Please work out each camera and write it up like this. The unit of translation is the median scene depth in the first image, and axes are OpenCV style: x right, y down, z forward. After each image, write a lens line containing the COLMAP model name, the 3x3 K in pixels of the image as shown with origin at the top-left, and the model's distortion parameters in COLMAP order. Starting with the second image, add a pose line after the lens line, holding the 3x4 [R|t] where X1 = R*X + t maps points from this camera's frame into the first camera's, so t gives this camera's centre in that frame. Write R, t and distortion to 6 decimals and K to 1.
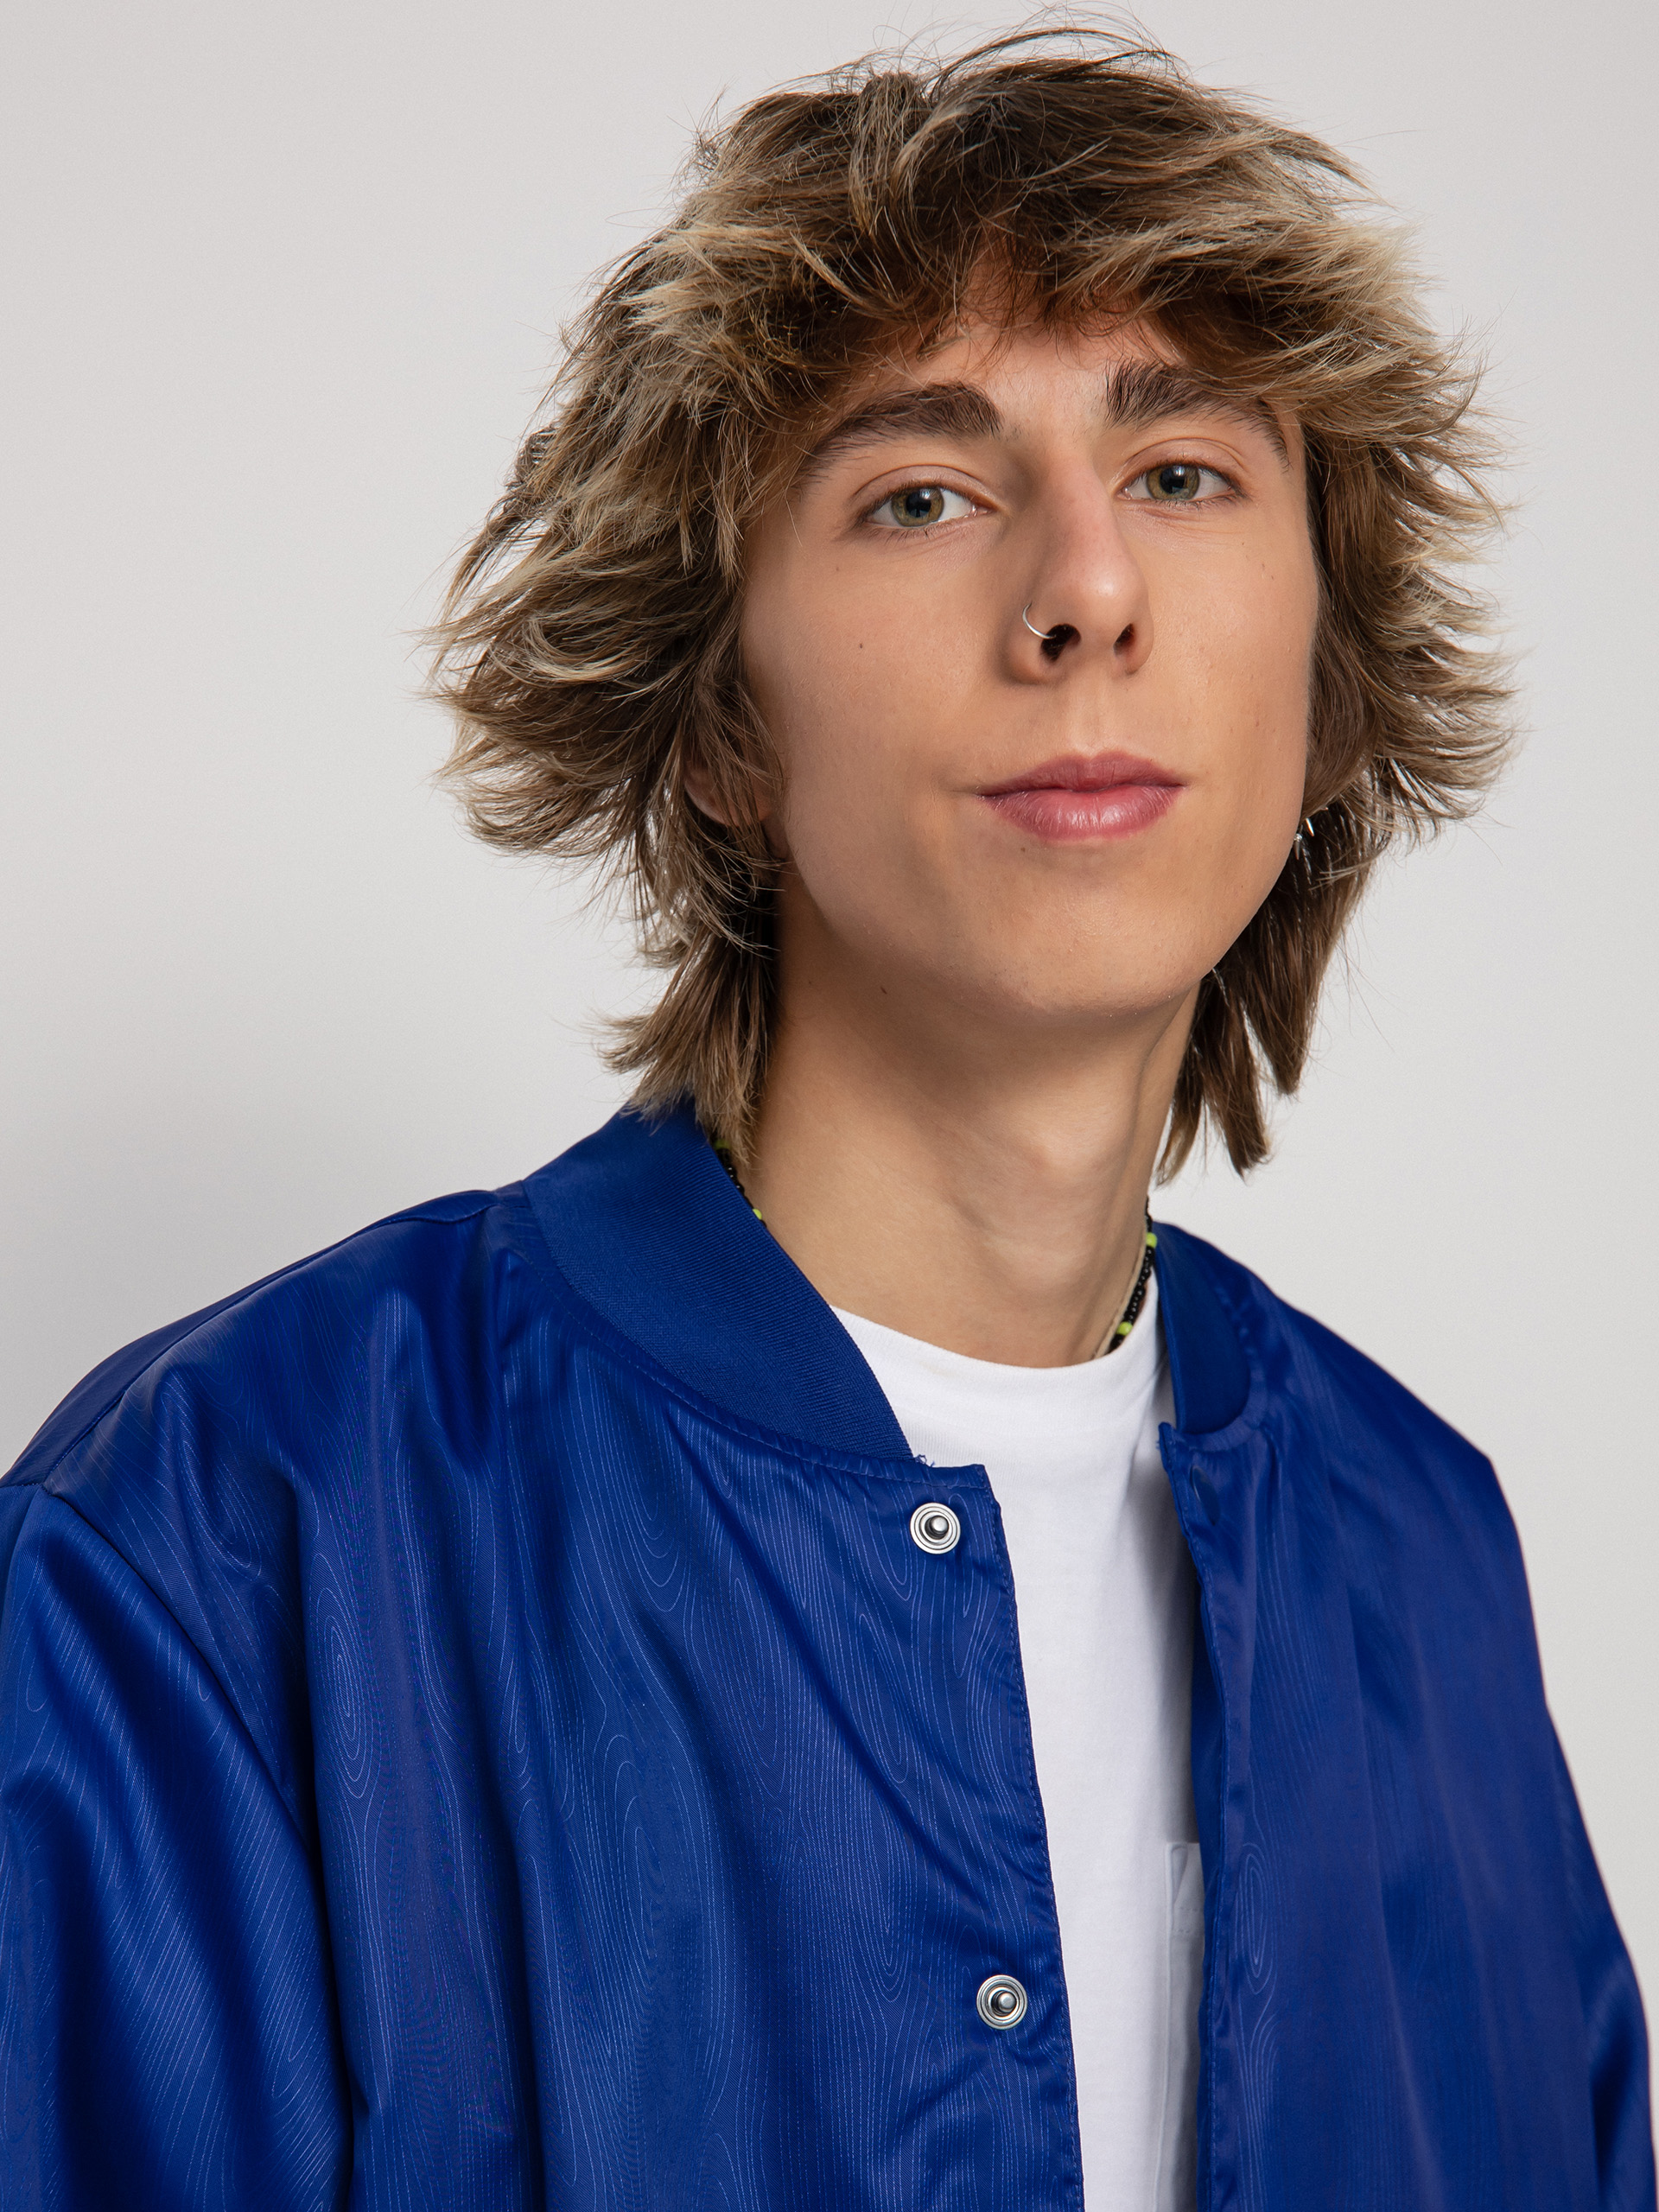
lens RADIAL K [[4553.1, 0, 829.5], [0, 4553.1, 1106.0], [0, 0, 1]] dist [0.020216, 0.043217]
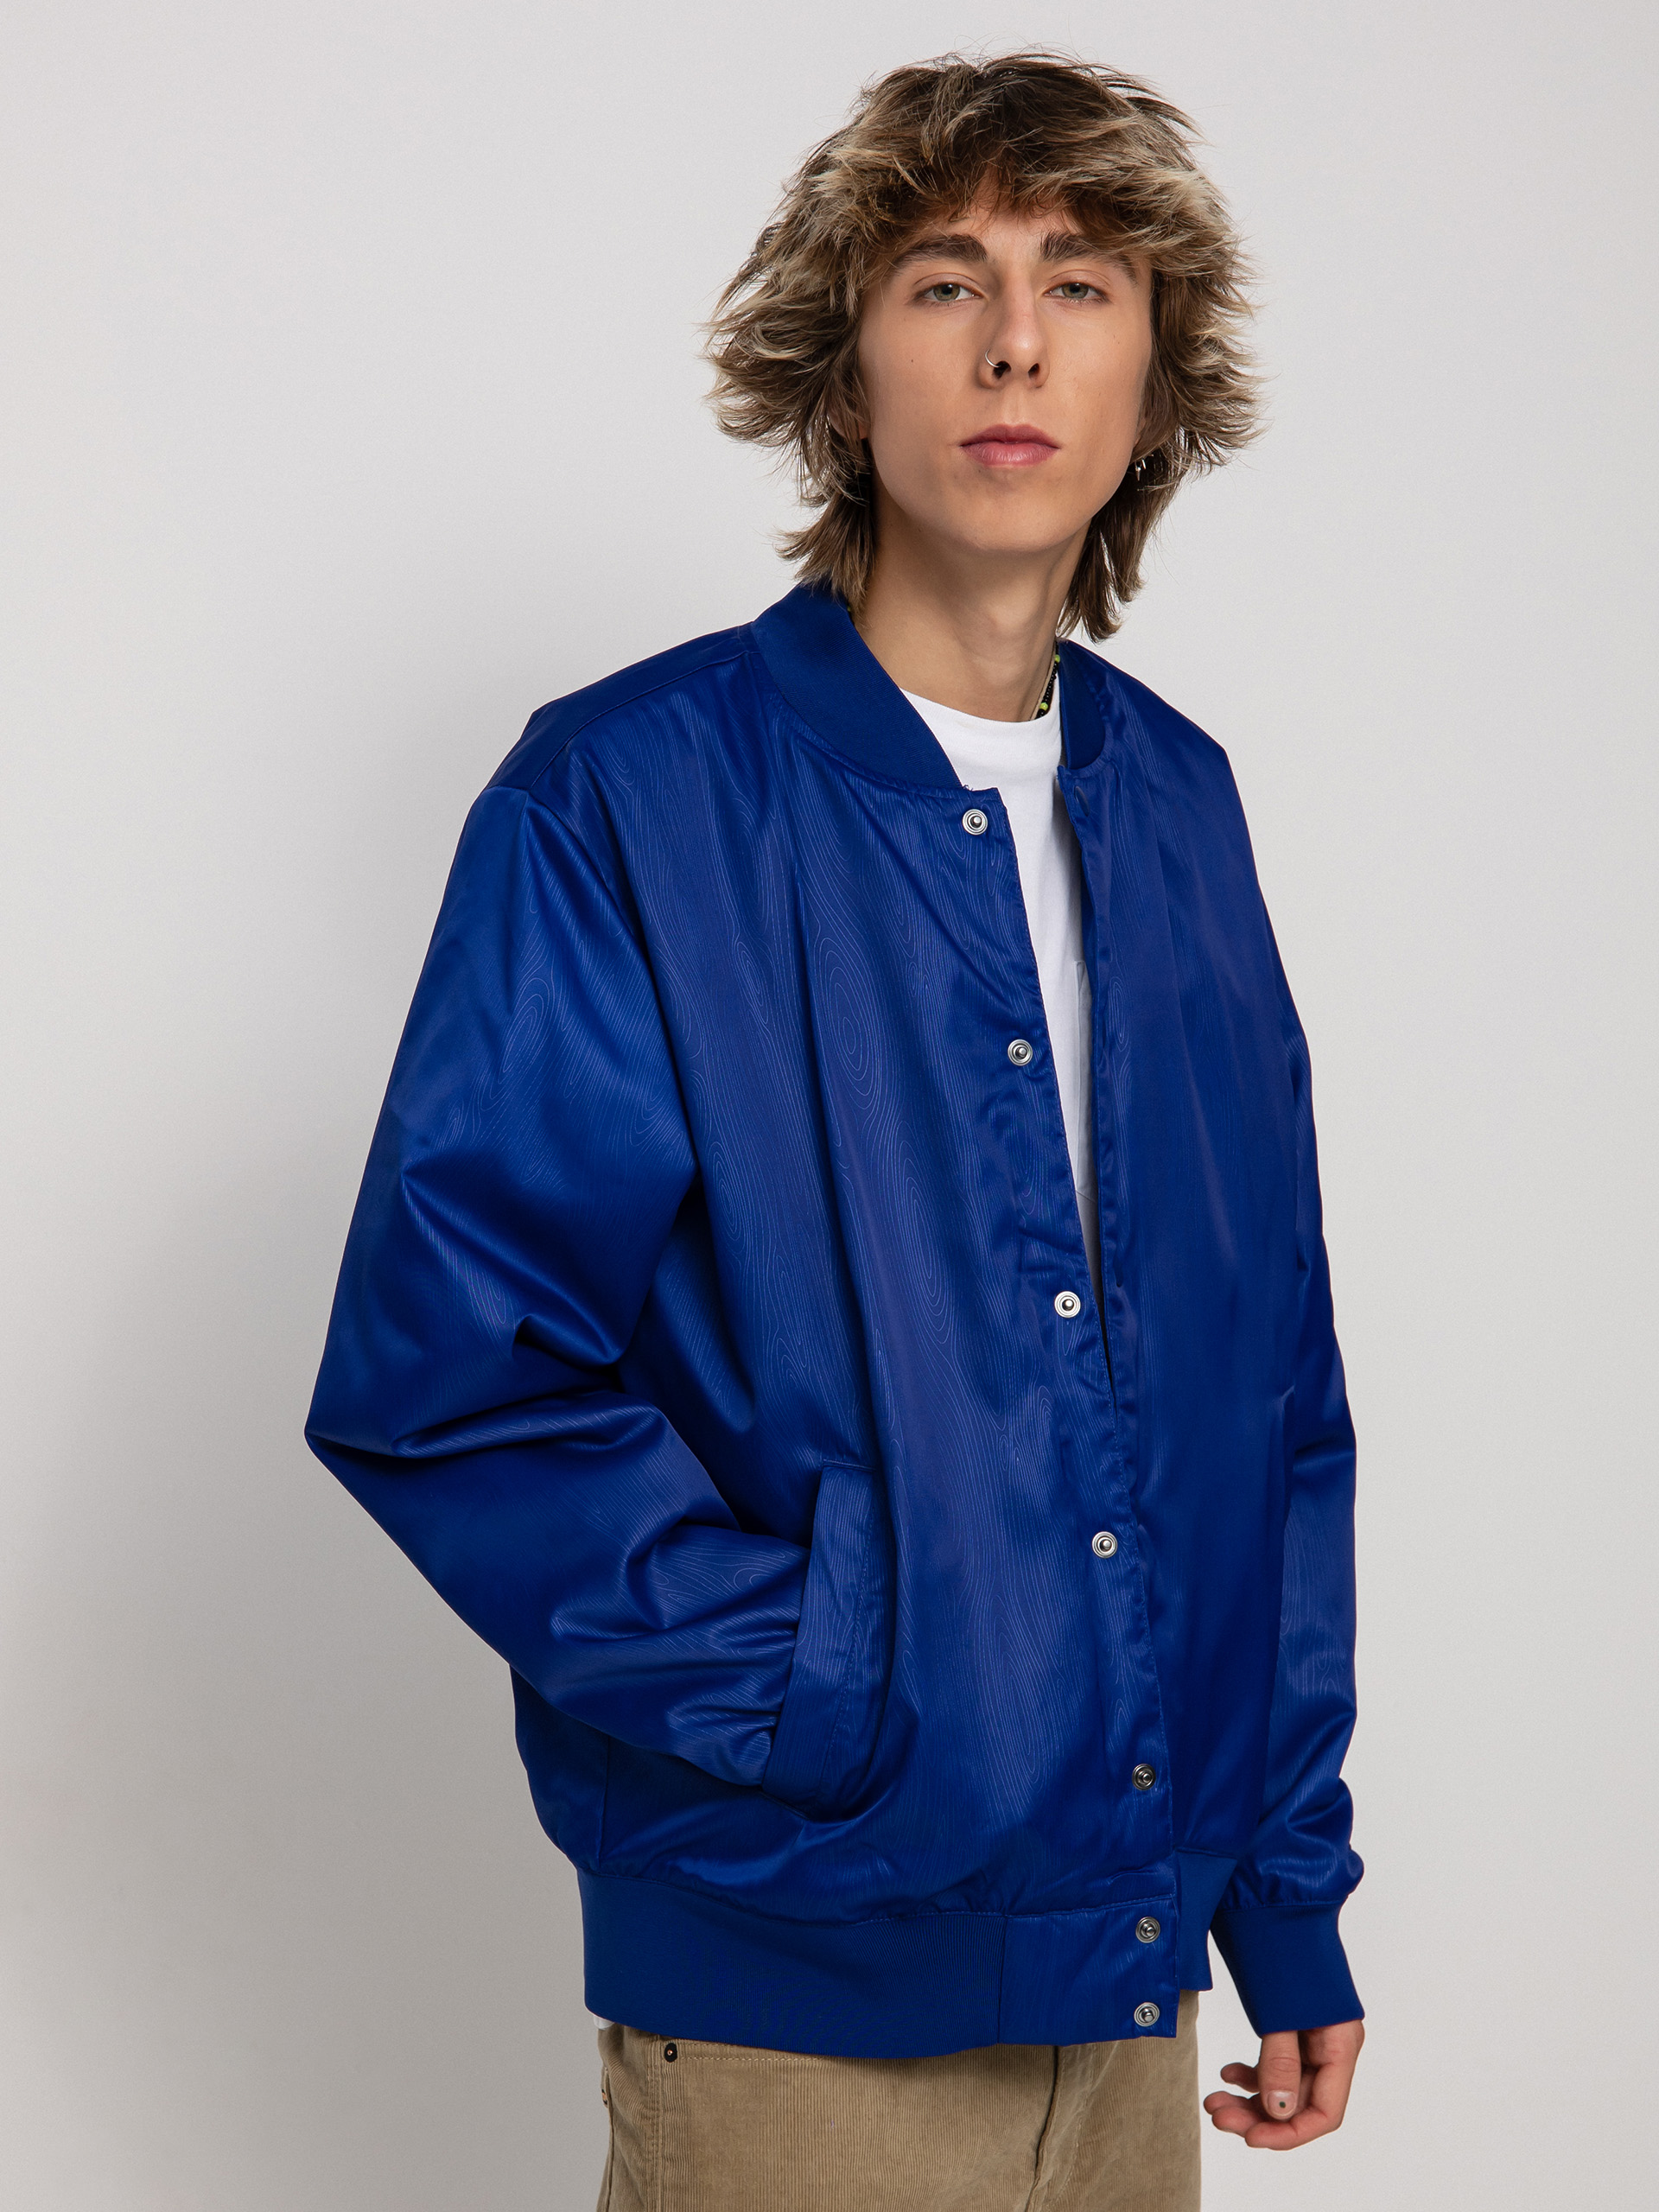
lens RADIAL K [[4618.1, 0, 829.5], [0, 4618.1, 1106.0], [0, 0, 1]] dist [0.017304, 0.137089]
pose [[0.993189, 0.096294, -0.065599, 0.132417], [-0.087998, 0.988943, 0.119365, -0.013908], [0.076367, -0.112779, 0.990681, -1.040205]]
